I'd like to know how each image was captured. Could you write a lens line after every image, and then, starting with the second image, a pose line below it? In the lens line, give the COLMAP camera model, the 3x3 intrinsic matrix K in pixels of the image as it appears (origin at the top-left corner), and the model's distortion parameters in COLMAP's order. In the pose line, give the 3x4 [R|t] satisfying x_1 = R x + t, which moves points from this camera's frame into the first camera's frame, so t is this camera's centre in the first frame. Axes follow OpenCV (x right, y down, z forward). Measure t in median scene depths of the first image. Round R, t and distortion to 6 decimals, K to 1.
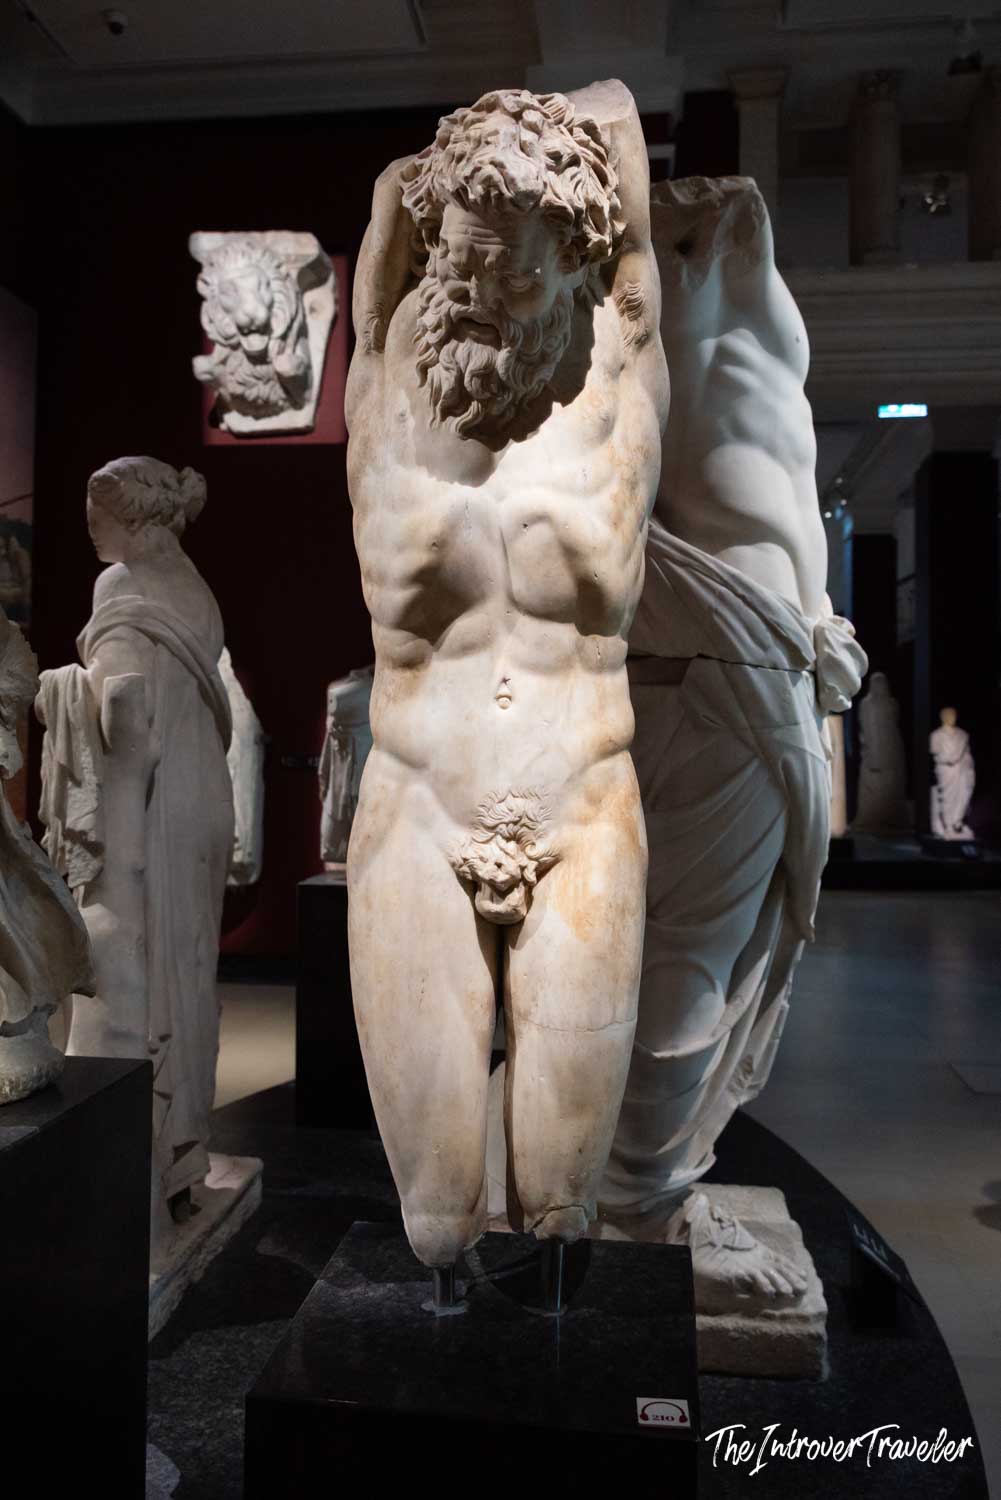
lens RADIAL K [[1301.2, 0, 500.5], [0, 1301.2, 750.0], [0, 0, 1]] dist [-0.013646, -0.002808]
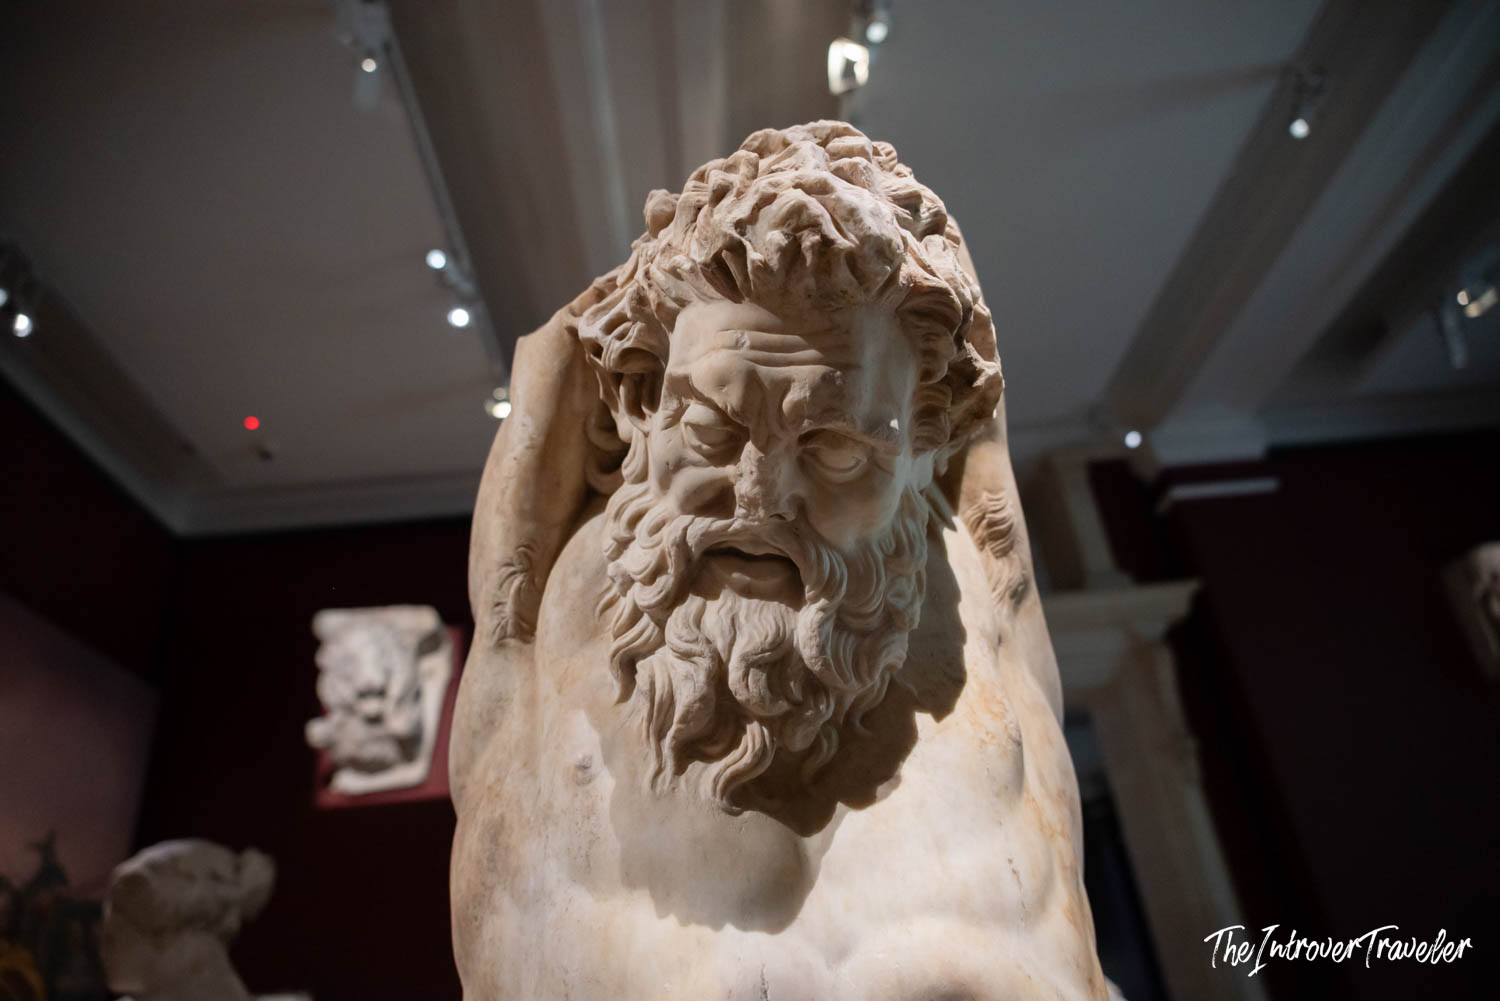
lens RADIAL K [[1043.7, 0, 749.4], [0, 1043.7, 474.7], [0, 0, 1]] dist [-0.007035, -0.001365]
pose [[0.985952, -0.035012, 0.163321, -0.075358], [0.110299, 0.870751, -0.479195, -0.171484], [-0.125434, 0.490477, 0.862380, 0.650865]]
